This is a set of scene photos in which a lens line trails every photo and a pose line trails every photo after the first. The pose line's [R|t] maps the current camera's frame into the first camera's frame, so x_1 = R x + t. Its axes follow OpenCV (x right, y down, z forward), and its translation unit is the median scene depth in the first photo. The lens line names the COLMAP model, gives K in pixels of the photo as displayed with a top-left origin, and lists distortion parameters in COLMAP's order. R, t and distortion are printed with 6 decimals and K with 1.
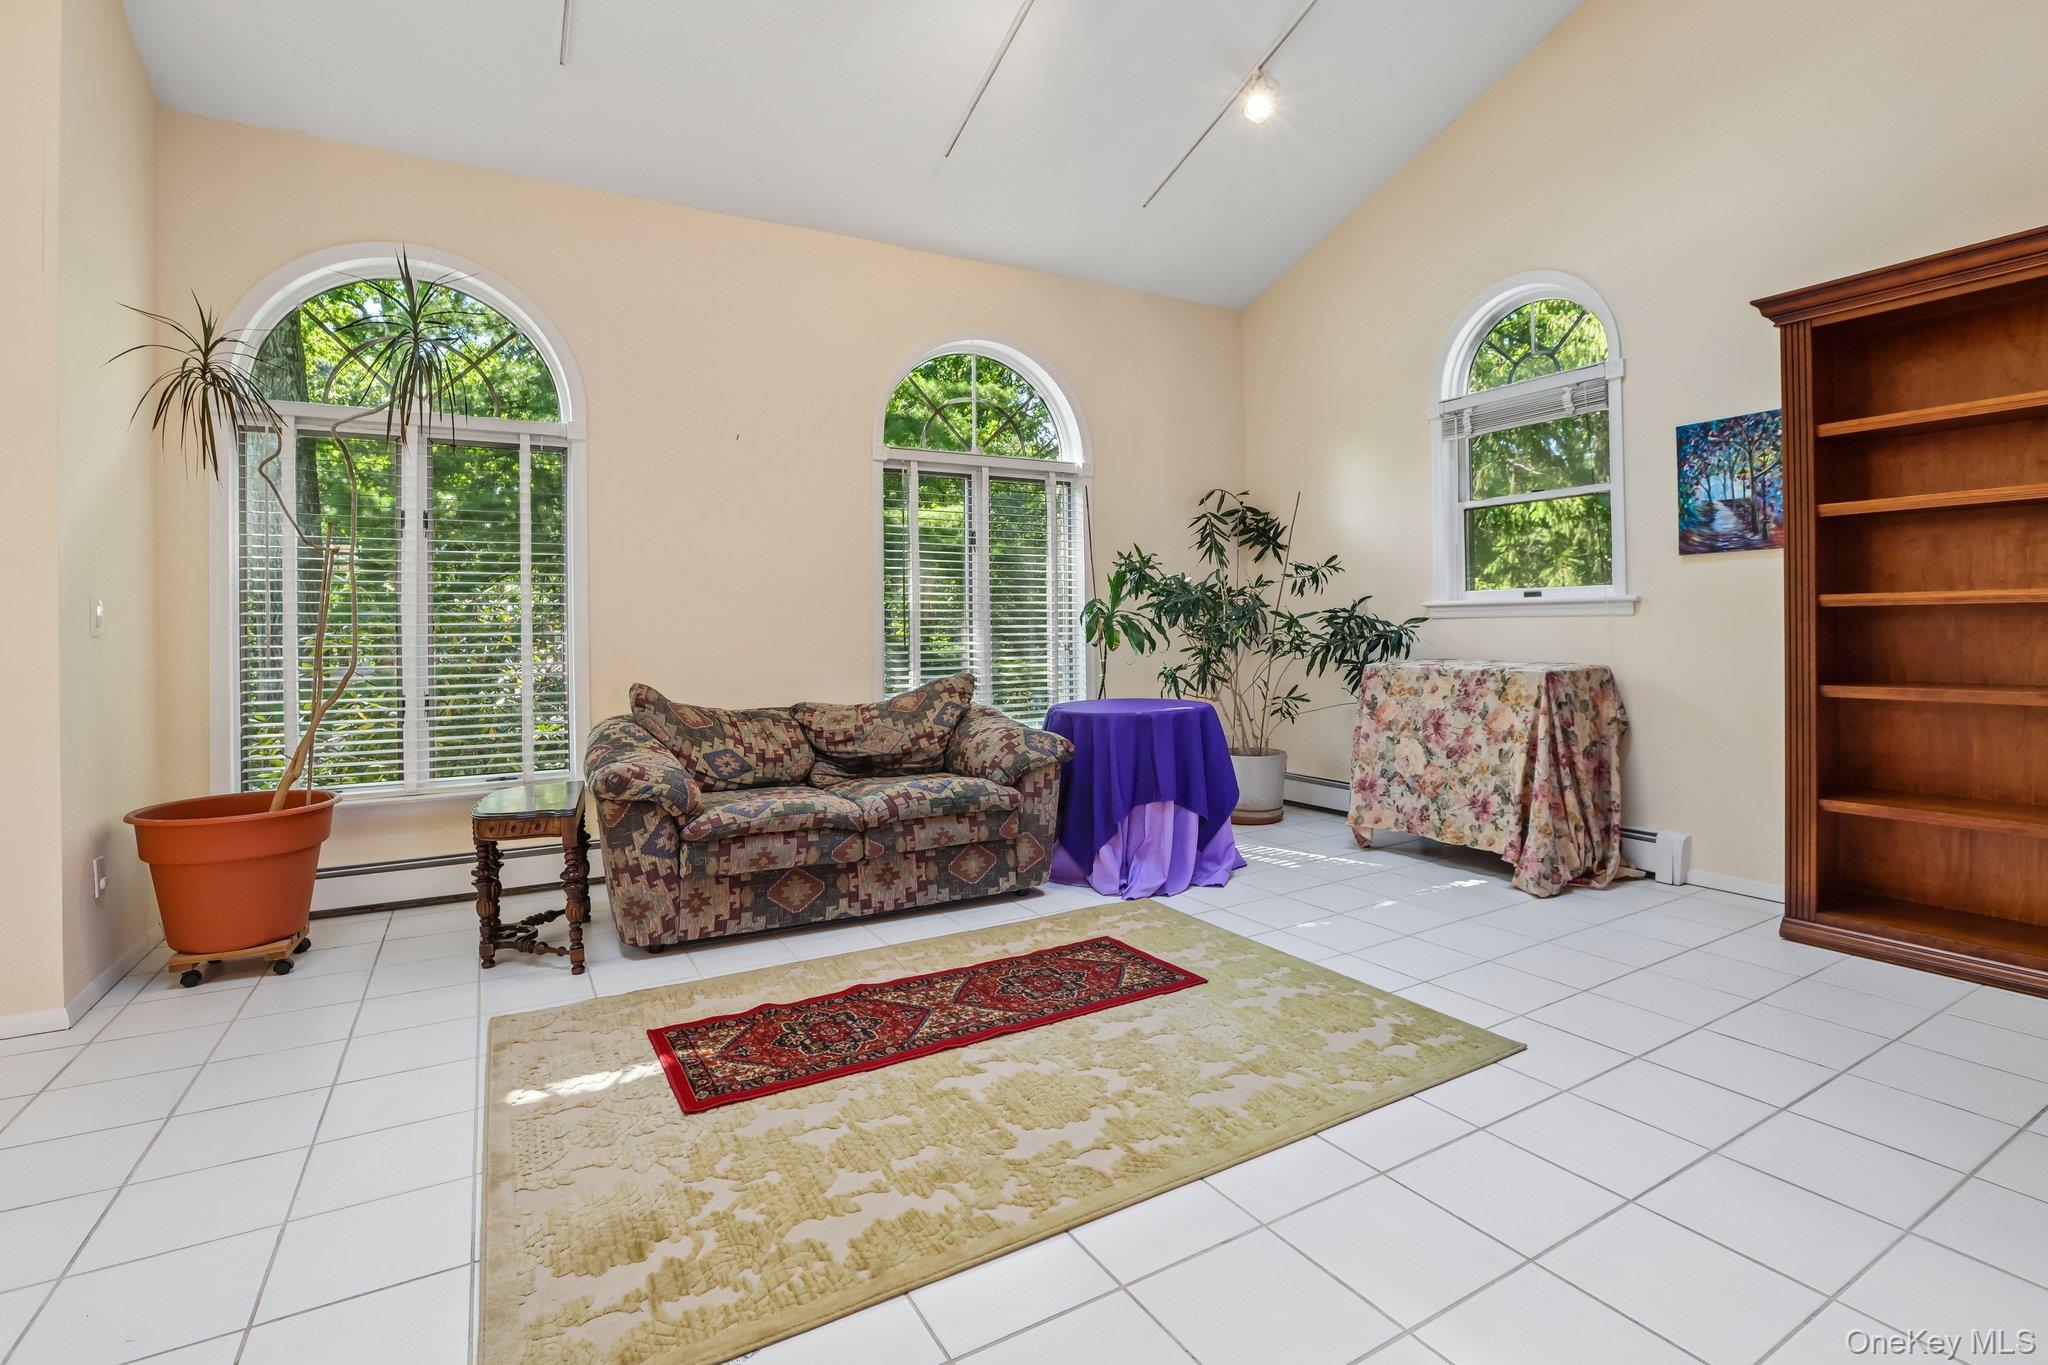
lens RADIAL K [[951.1, 0, 1016.9], [0, 951.1, 629.8], [0, 0, 1]] dist [-0.045186, 0.009340]
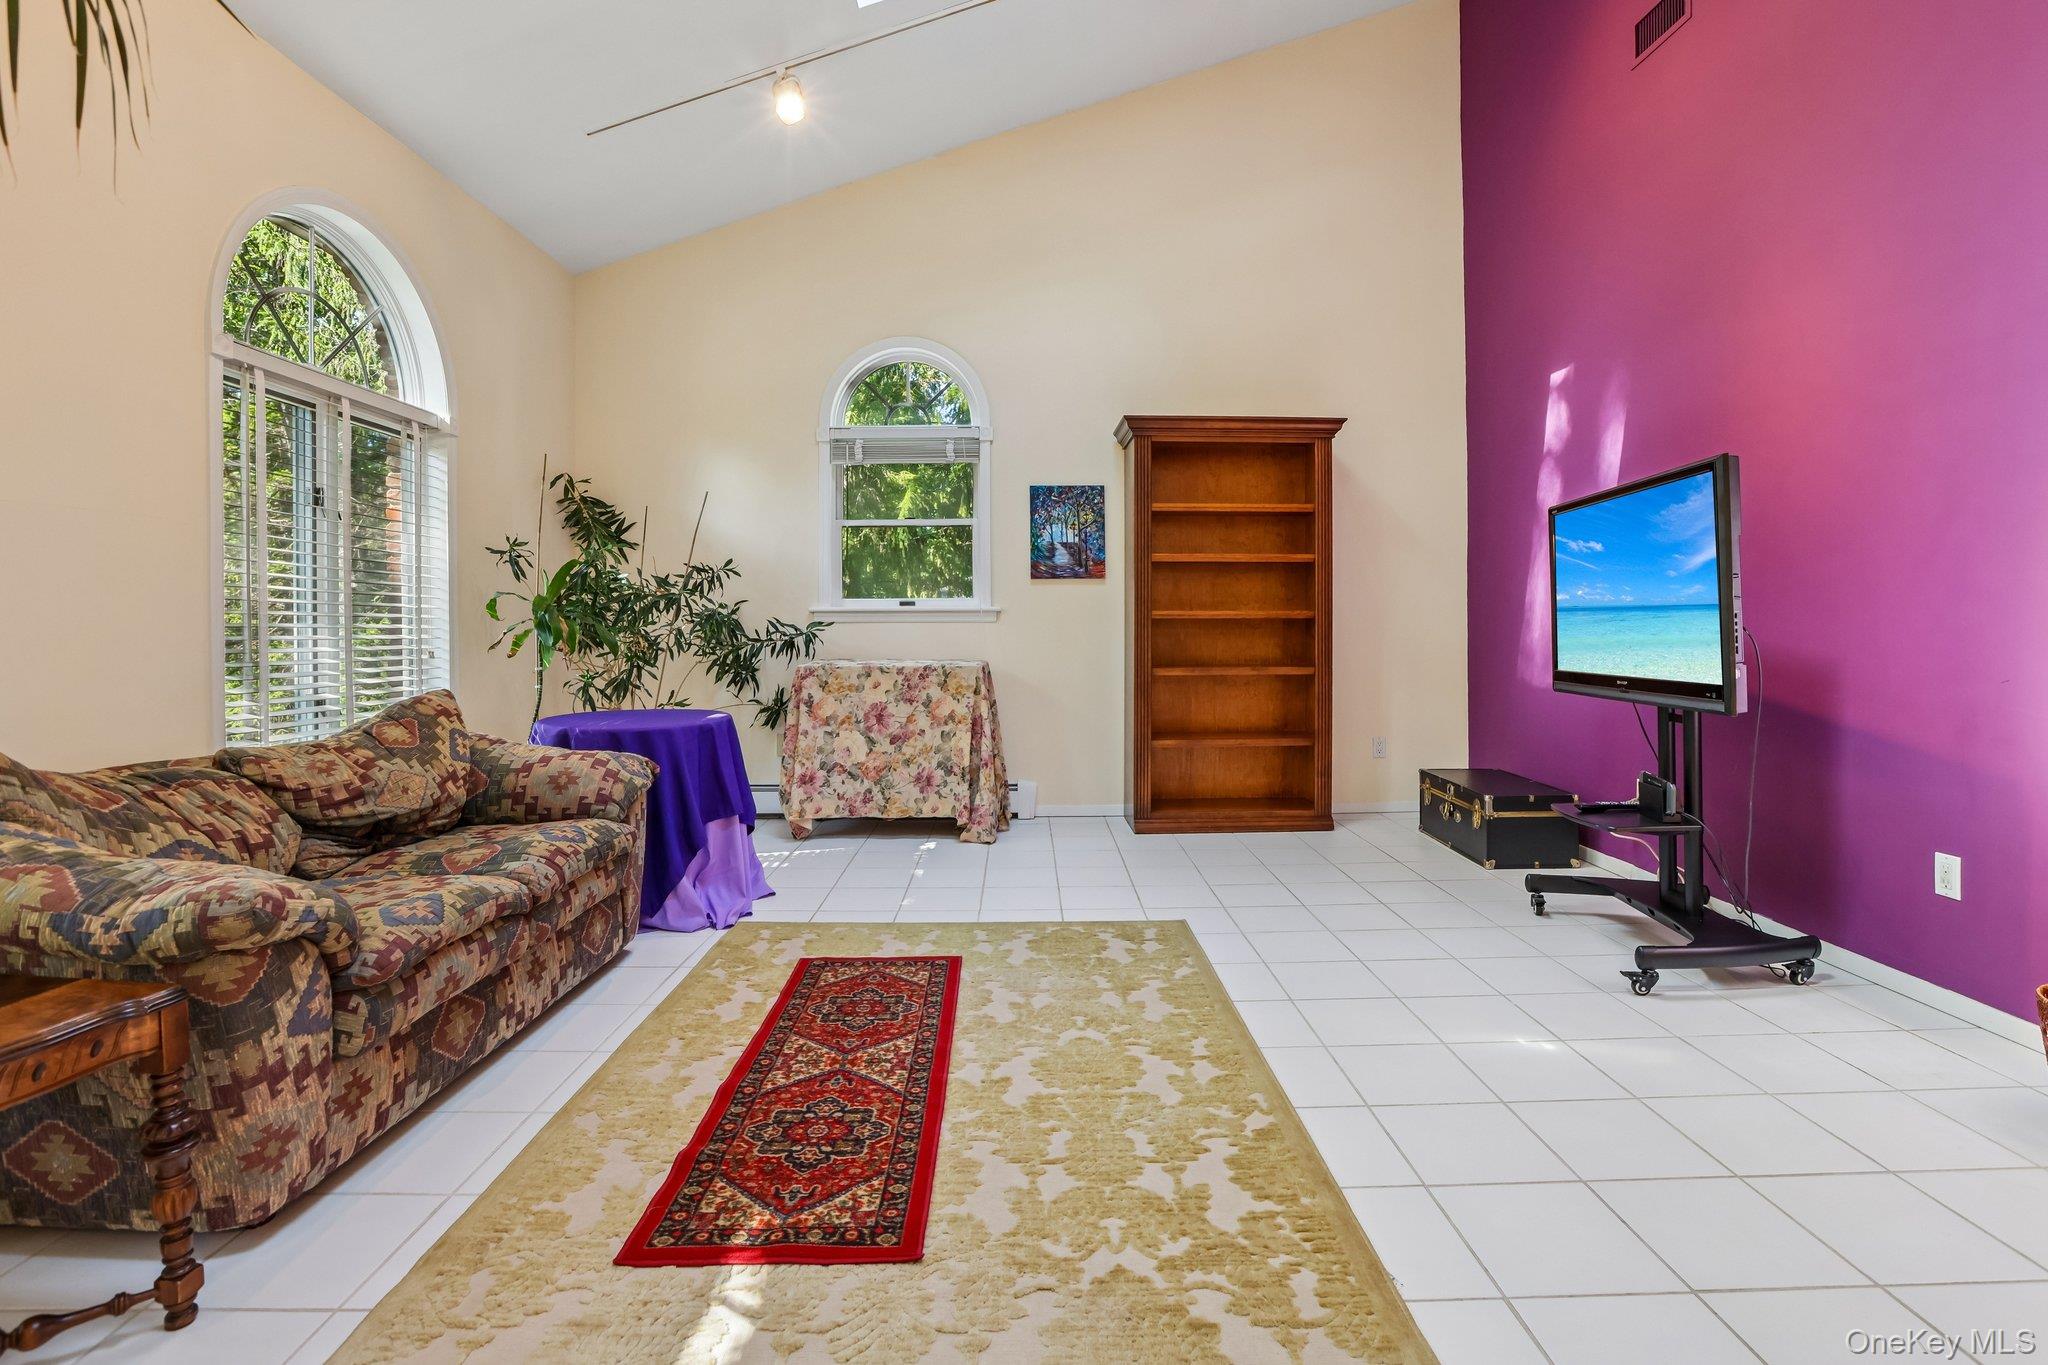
lens RADIAL K [[951.1, 0, 1053.9], [0, 951.1, 644.8], [0, 0, 1]] dist [-0.045186, 0.009340]
pose [[0.483701, -0.003798, 0.875225, -0.561371], [-0.001607, 0.999985, 0.005228, 0.009567], [-0.875232, -0.003936, 0.483688, 0.316992]]
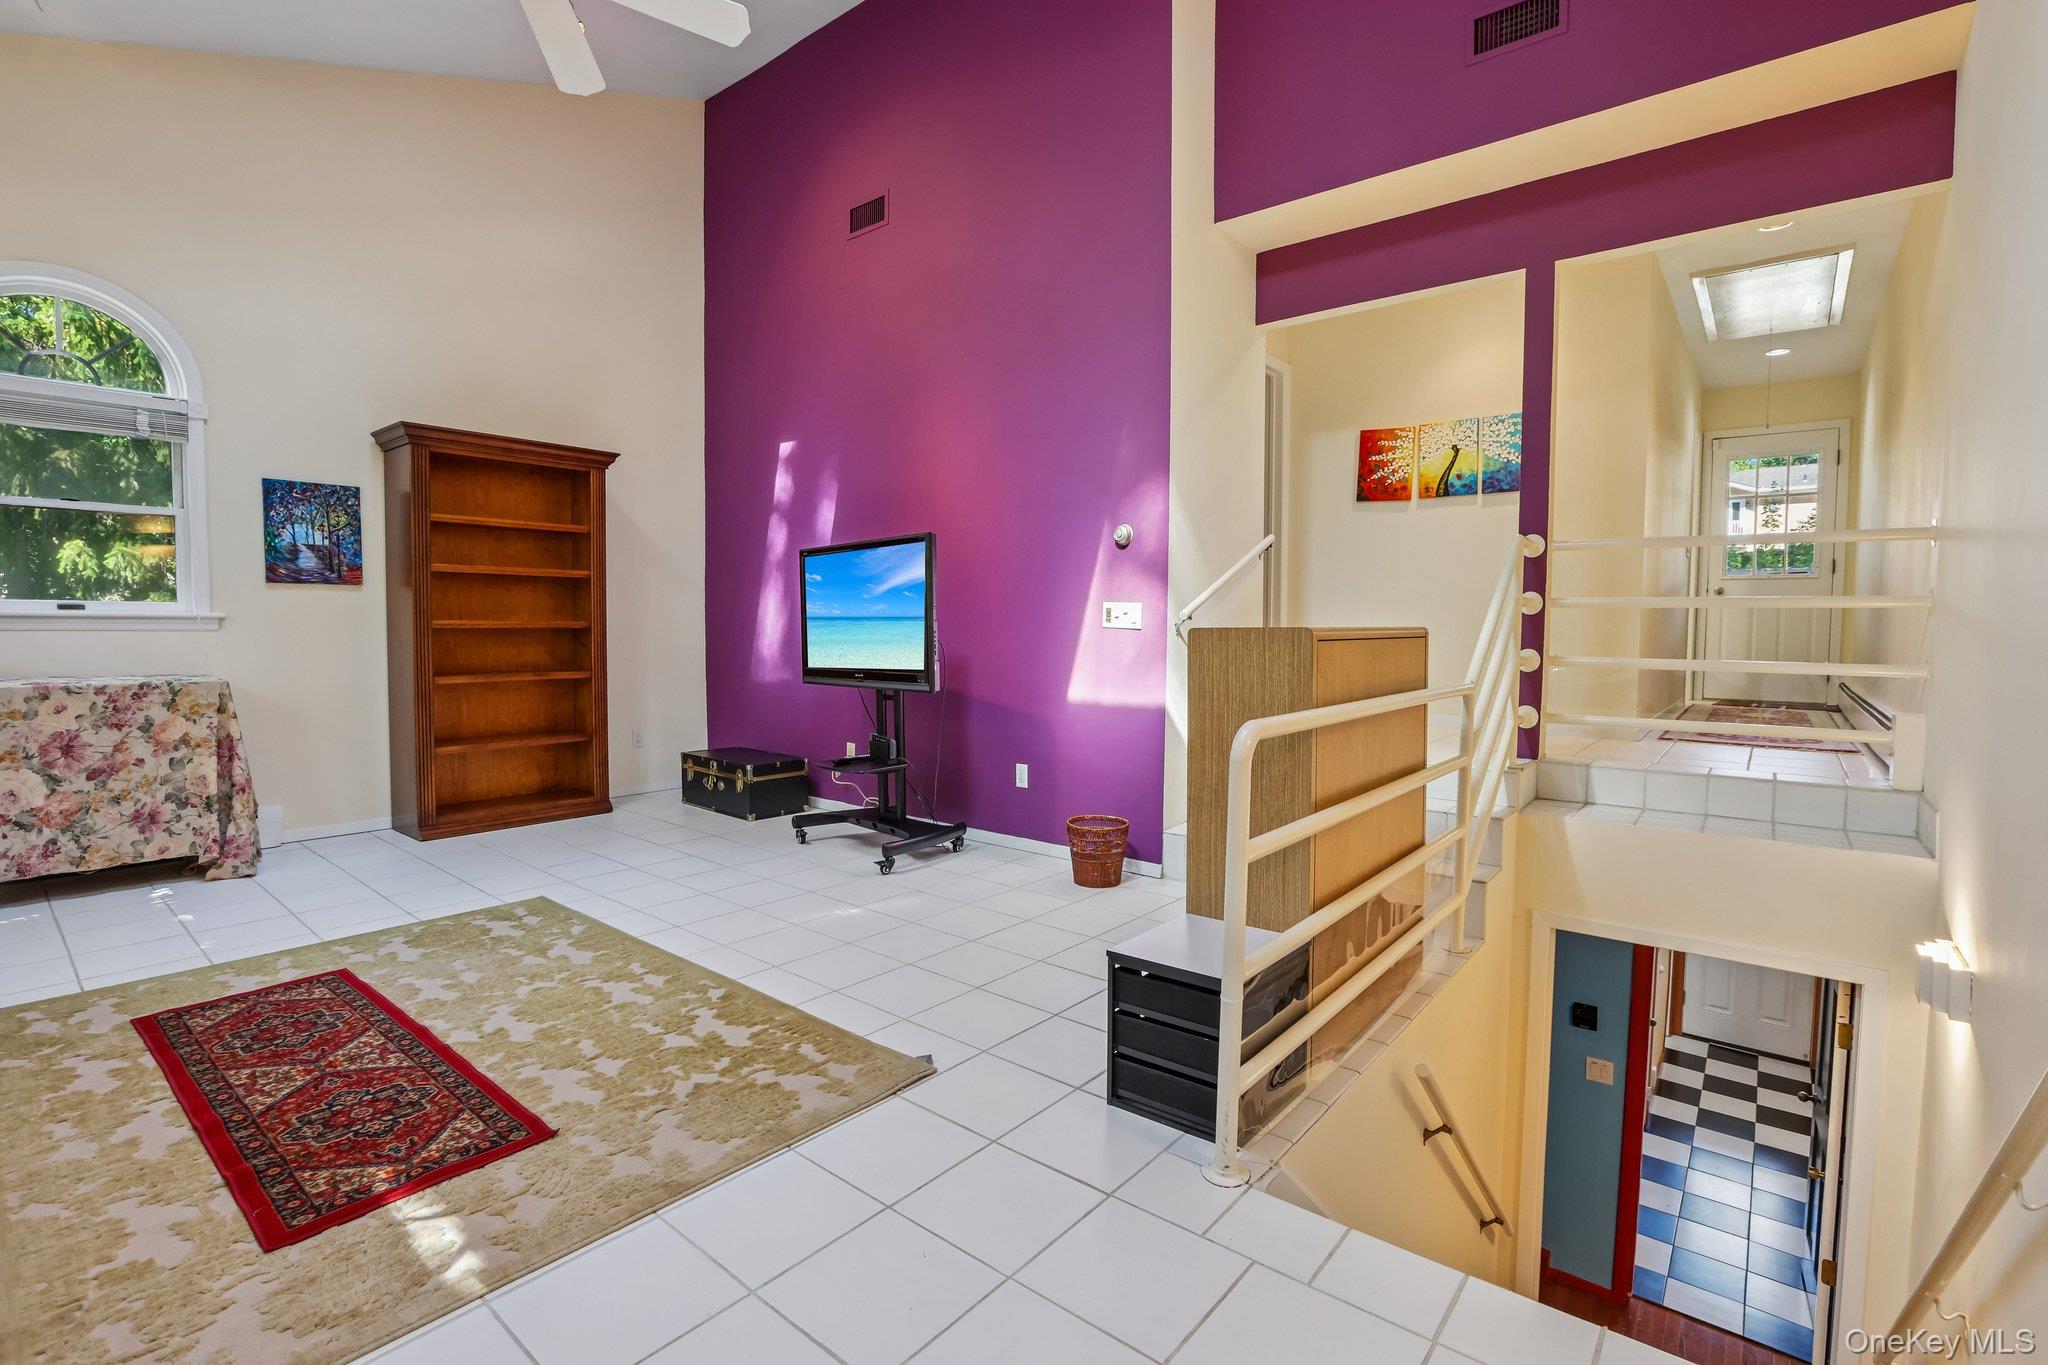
lens RADIAL K [[951.1, 0, 1012.4], [0, 951.1, 669.8], [0, 0, 1]] dist [-0.045186, 0.009340]
pose [[-0.343377, -0.030203, 0.938712, -0.843925], [0.003665, 0.999432, 0.033497, -0.001712], [-0.939190, 0.014943, -0.343072, 0.519987]]
